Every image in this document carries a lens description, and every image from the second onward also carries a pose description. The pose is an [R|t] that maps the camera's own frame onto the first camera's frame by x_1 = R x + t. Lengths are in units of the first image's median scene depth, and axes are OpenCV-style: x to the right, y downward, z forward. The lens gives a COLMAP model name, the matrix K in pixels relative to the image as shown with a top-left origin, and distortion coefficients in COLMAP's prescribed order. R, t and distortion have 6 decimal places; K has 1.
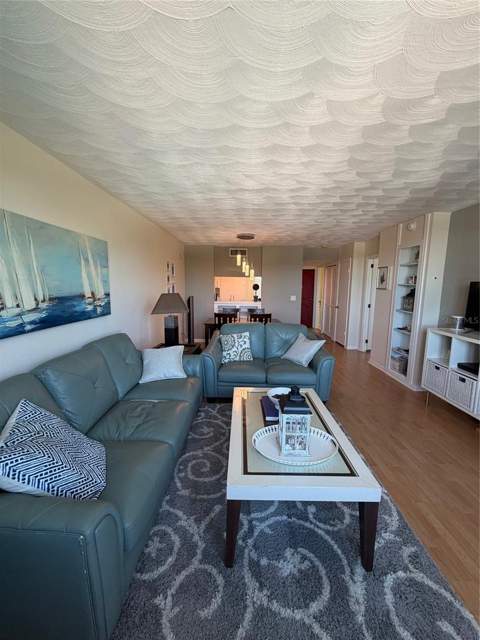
lens RADIAL K [[254.7, 0, 239.3], [0, 254.7, 319.4], [0, 0, 1]] dist [-0.000337, 0.000202]
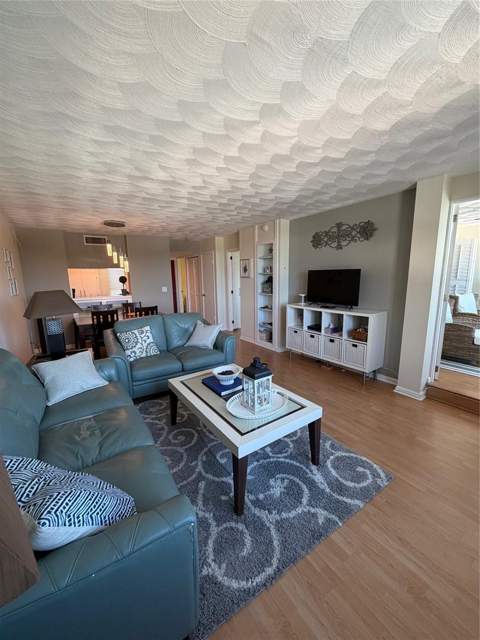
lens RADIAL K [[254.7, 0, 239.3], [0, 254.7, 319.4], [0, 0, 1]] dist [-0.000337, 0.000202]
pose [[0.817717, -0.124073, 0.562089, -0.304613], [0.103459, 0.992271, 0.068520, -0.008674], [-0.566246, 0.002124, 0.824234, 0.010377]]
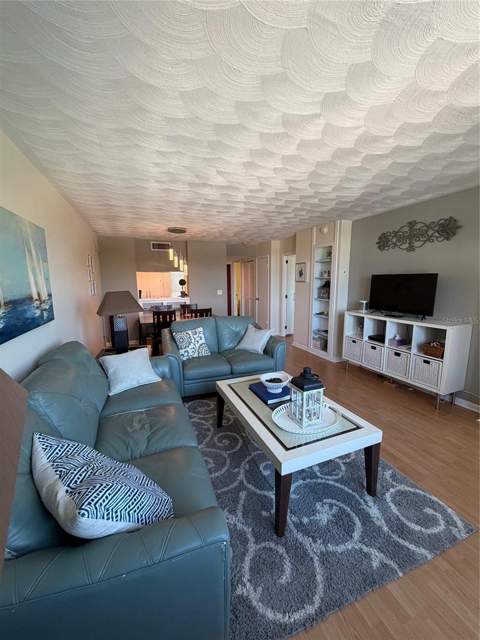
lens RADIAL K [[254.7, 0, 239.3], [0, 254.7, 319.4], [0, 0, 1]] dist [-0.000337, 0.000202]
pose [[0.921680, -0.076957, 0.380240, -0.281522], [0.069159, 0.997021, 0.034151, -0.007986], [-0.381736, -0.005179, 0.924257, 0.027565]]
